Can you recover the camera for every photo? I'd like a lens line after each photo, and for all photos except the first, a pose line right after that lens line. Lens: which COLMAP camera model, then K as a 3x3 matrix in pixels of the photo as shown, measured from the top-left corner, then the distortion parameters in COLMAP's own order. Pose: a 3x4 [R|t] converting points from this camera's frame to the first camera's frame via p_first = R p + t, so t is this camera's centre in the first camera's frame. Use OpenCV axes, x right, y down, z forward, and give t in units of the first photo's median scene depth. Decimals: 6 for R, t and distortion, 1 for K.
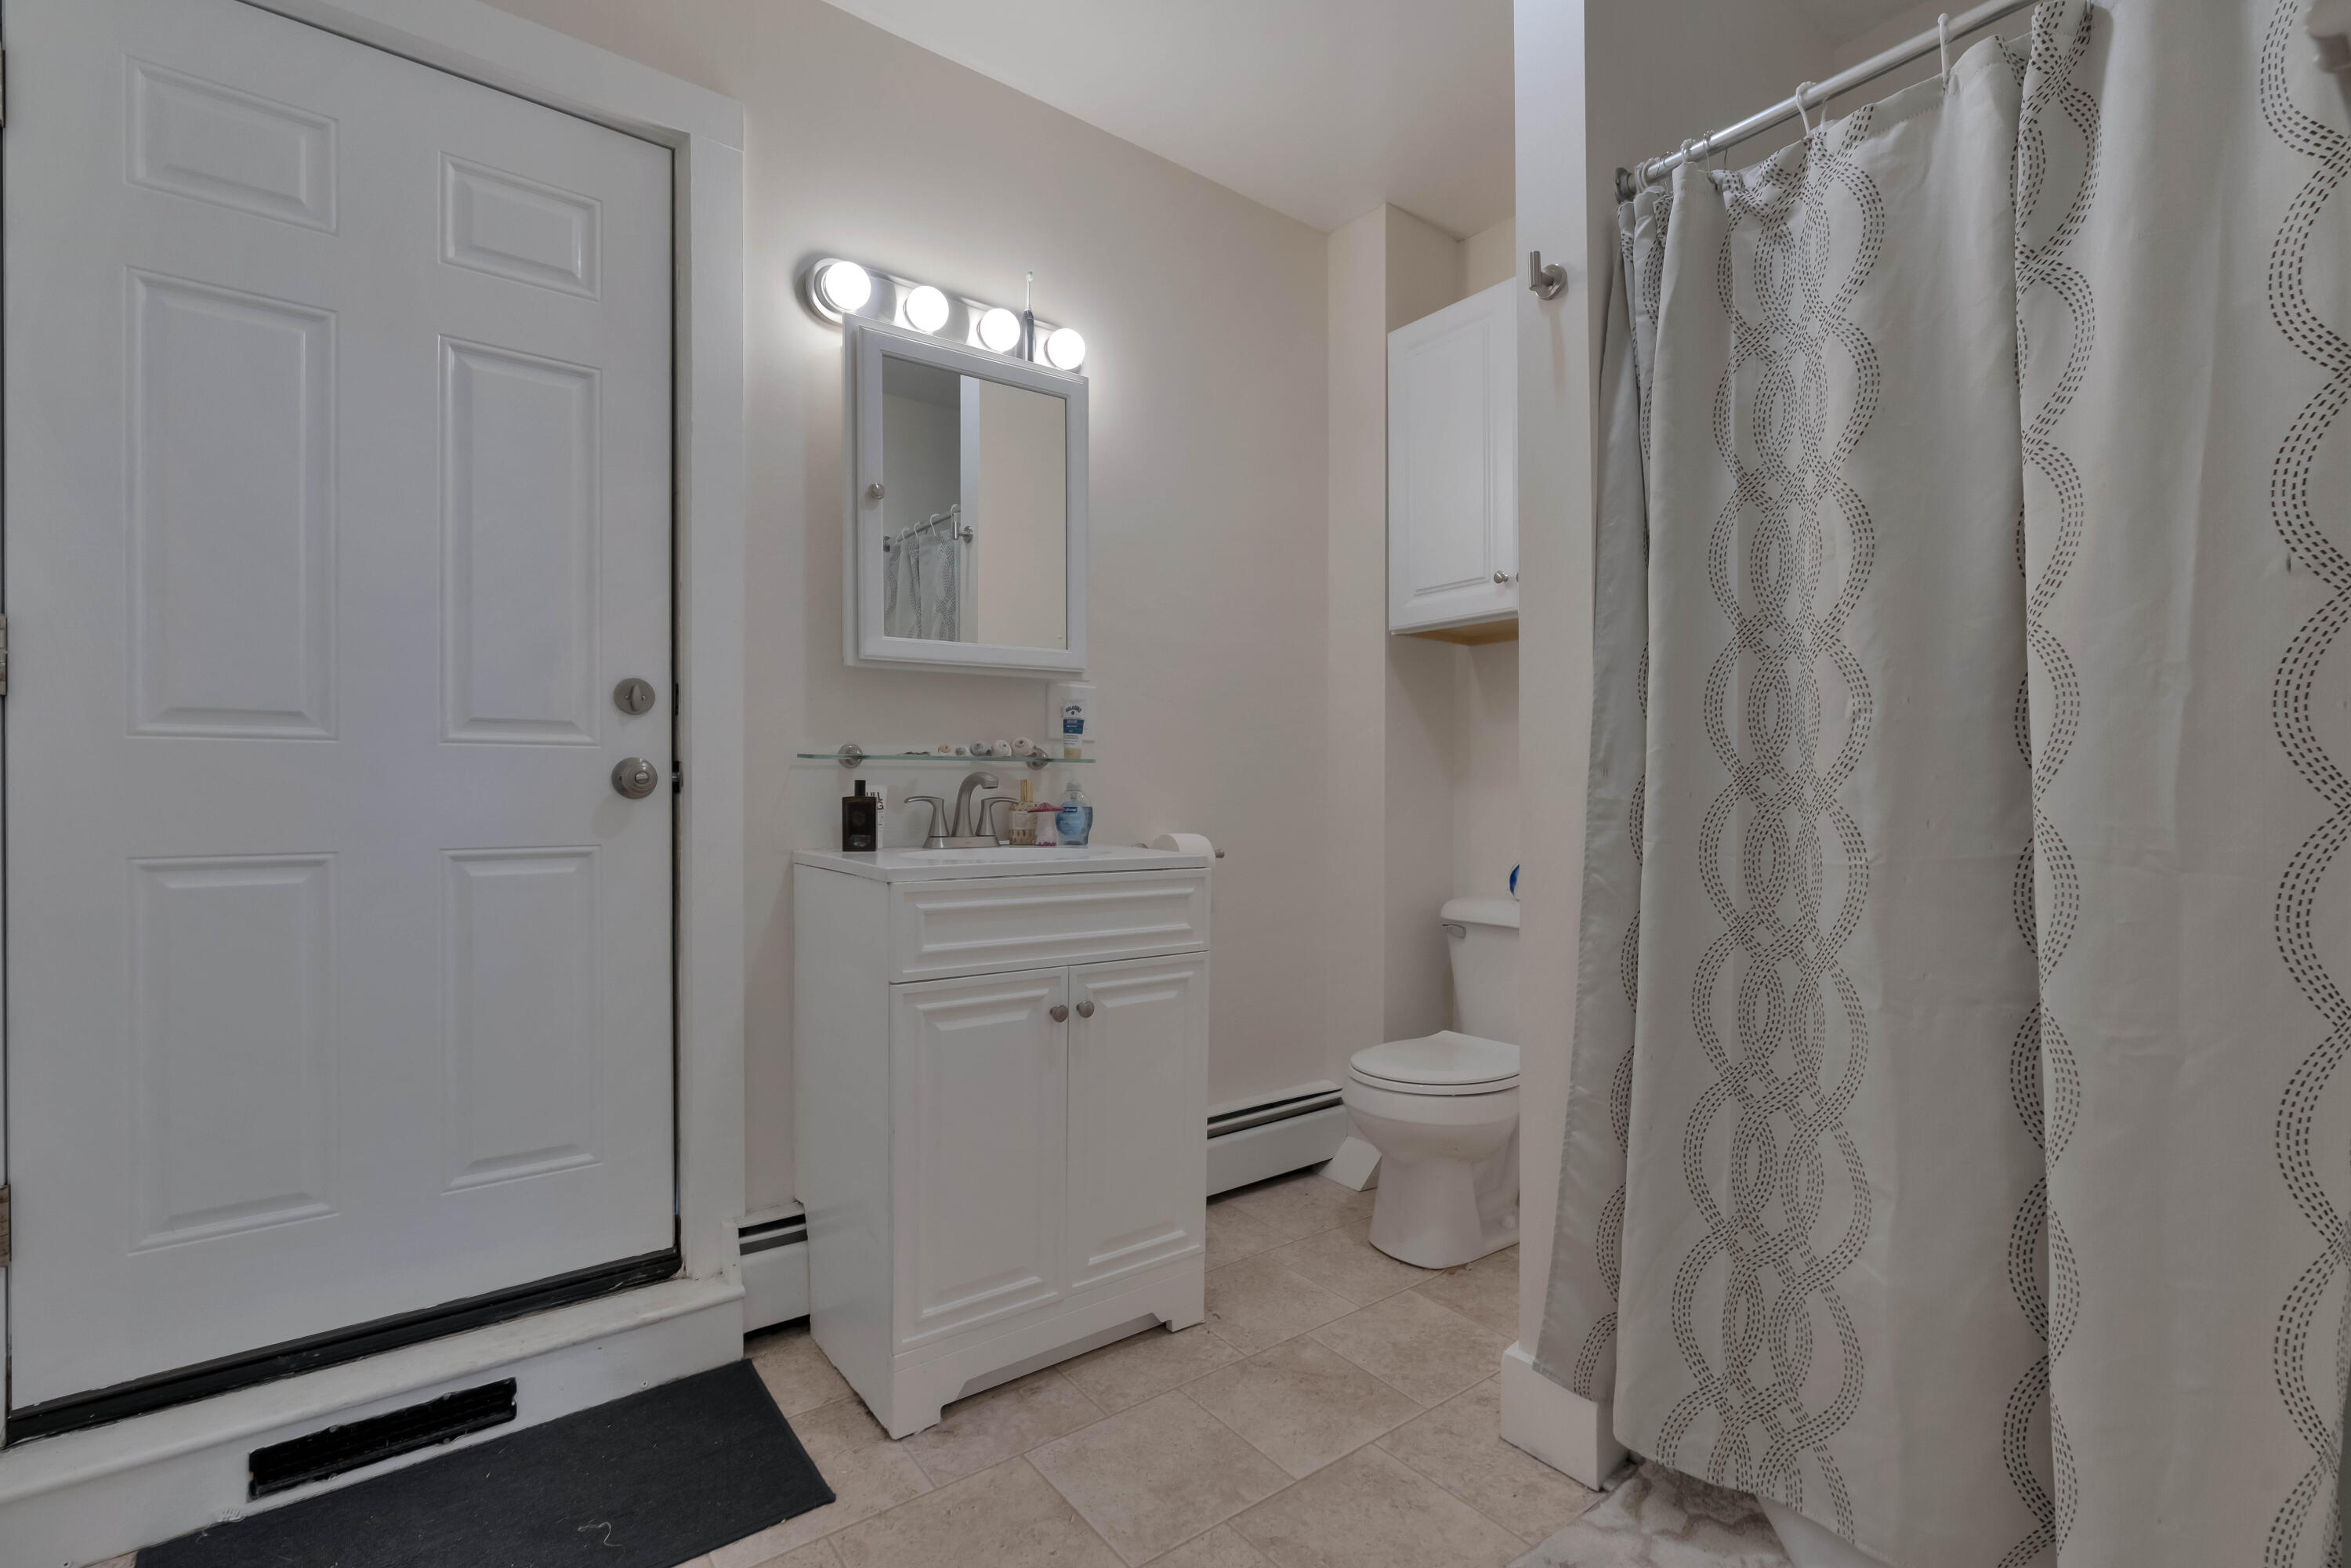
lens RADIAL K [[1060.8, 0, 1177.2], [0, 1060.8, 779.1], [0, 0, 1]] dist [-0.003681, 0.000750]
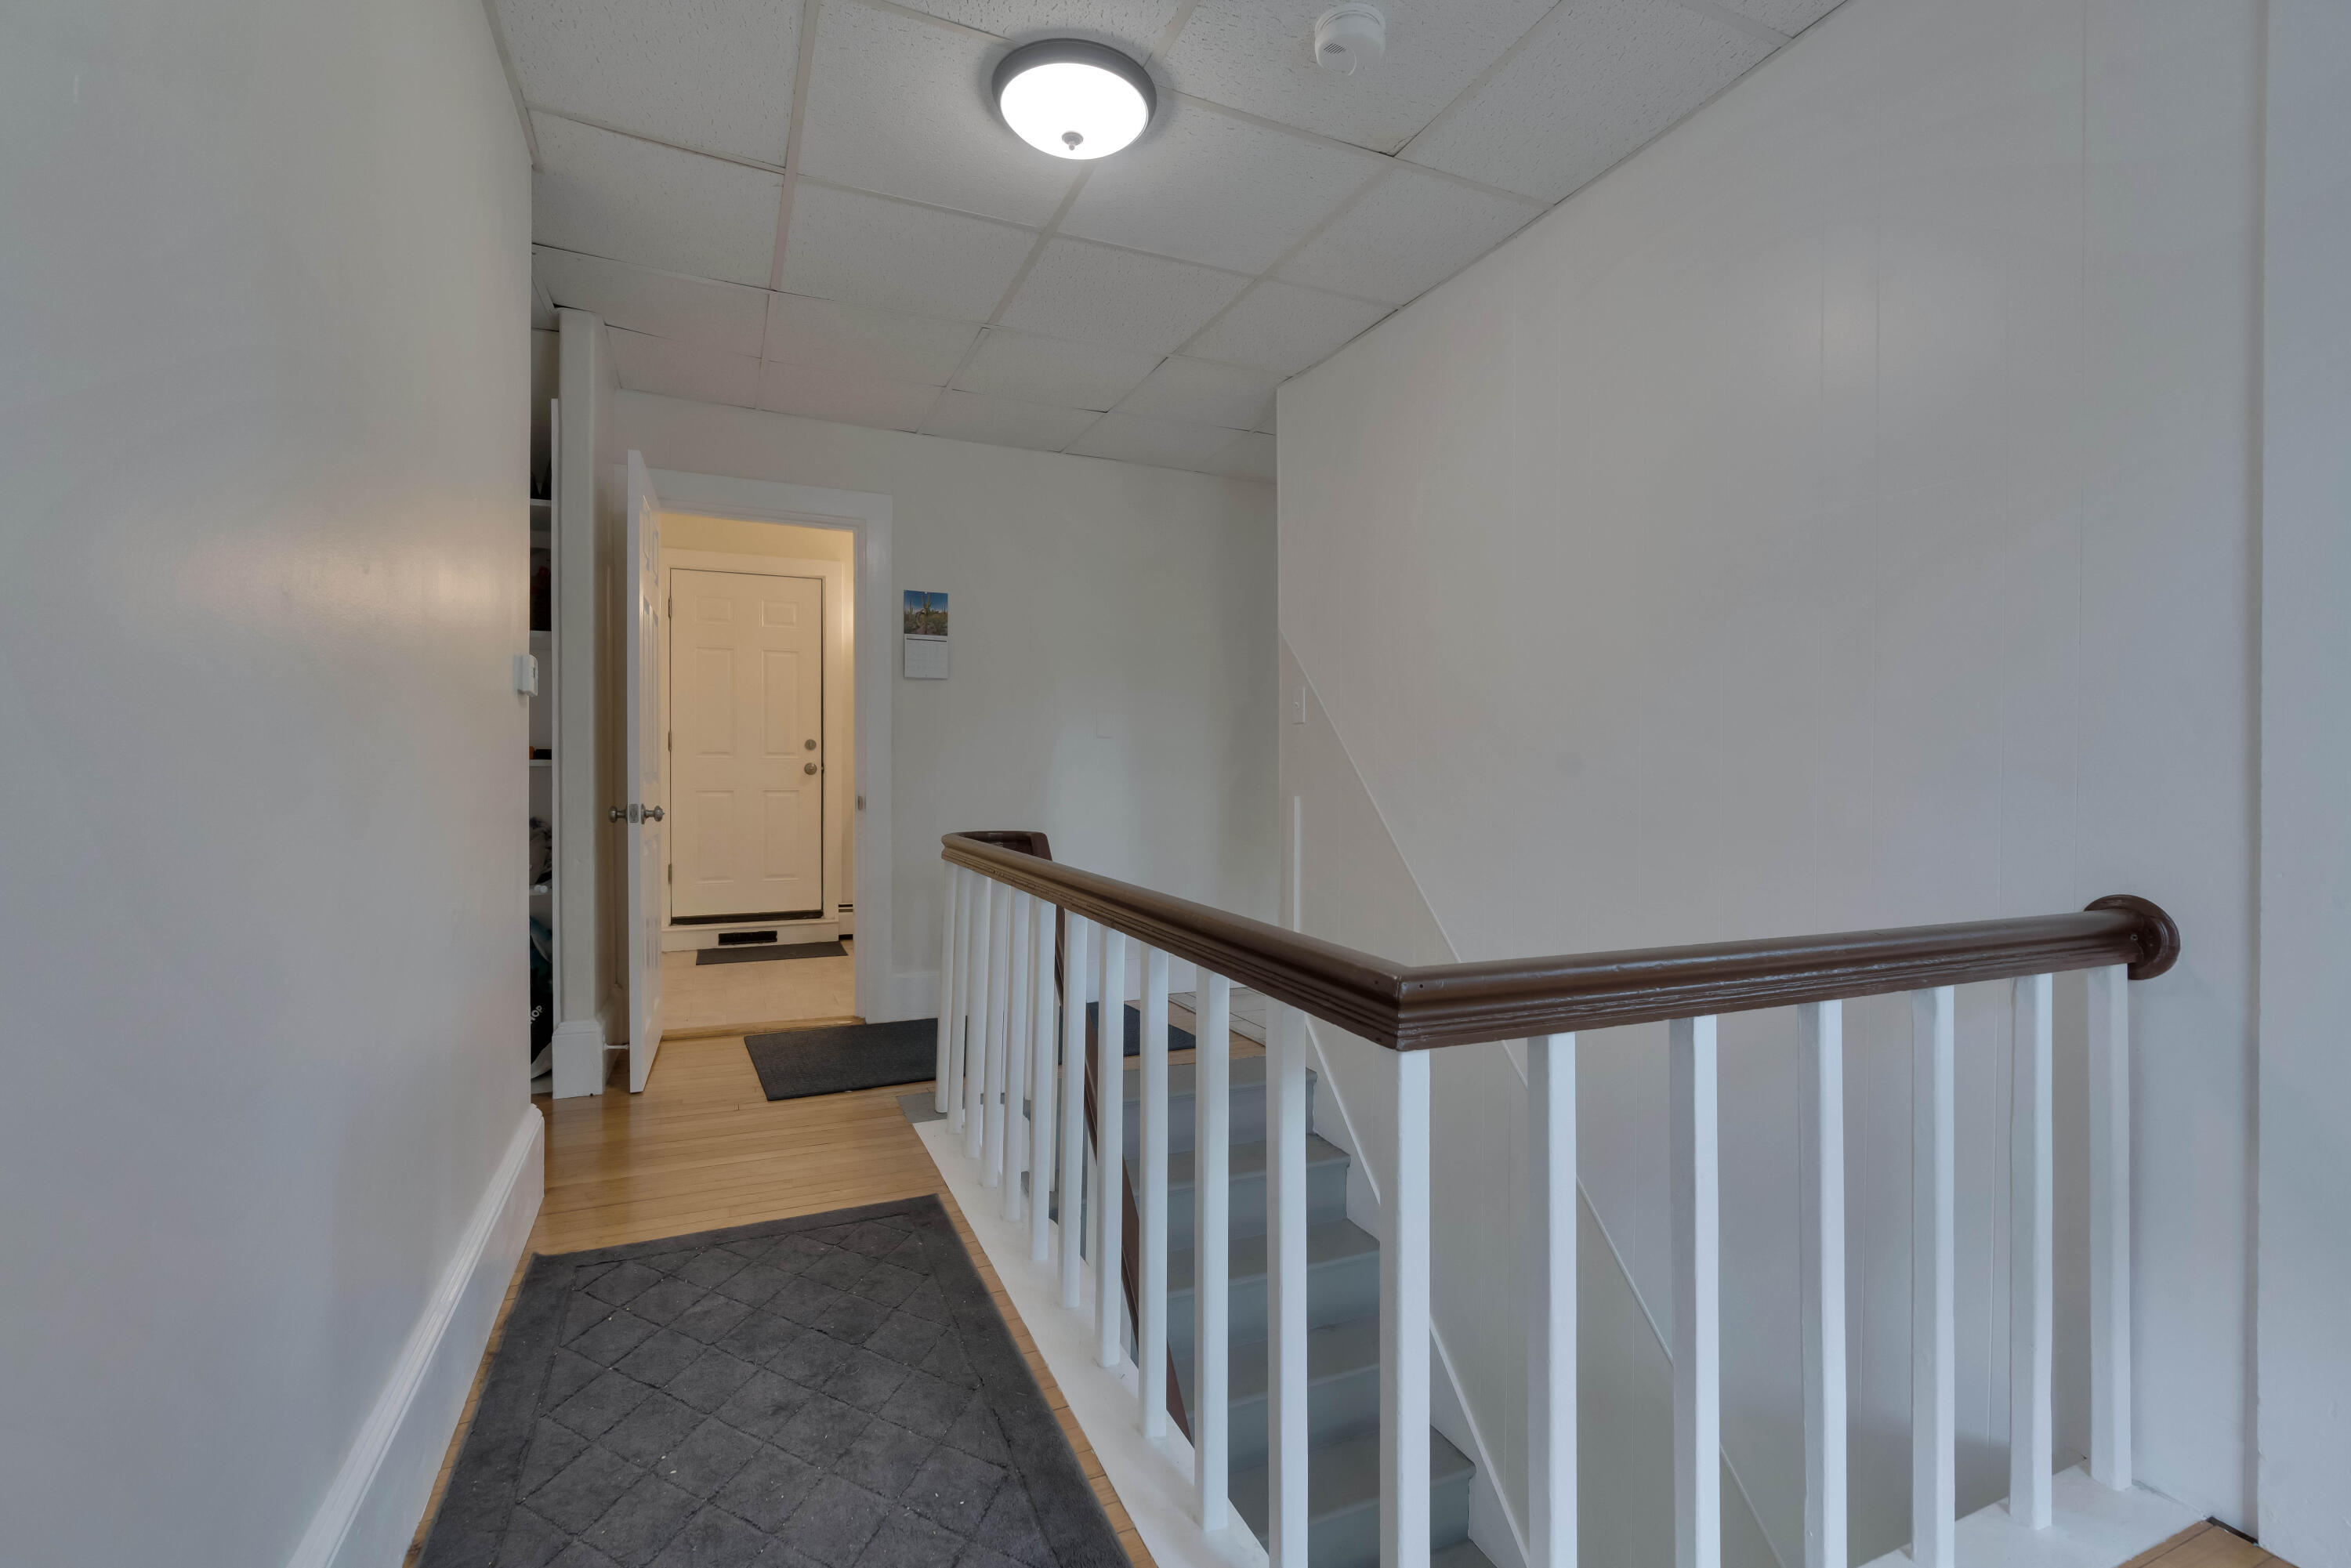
lens RADIAL K [[1060.8, 0, 1176.3], [0, 1060.8, 769.8], [0, 0, 1]] dist [-0.003681, 0.000750]
pose [[0.970877, -0.004409, -0.239537, 1.413373], [0.002561, 0.999964, -0.008028, 0.031773], [0.239564, 0.007181, 0.970854, -1.978130]]
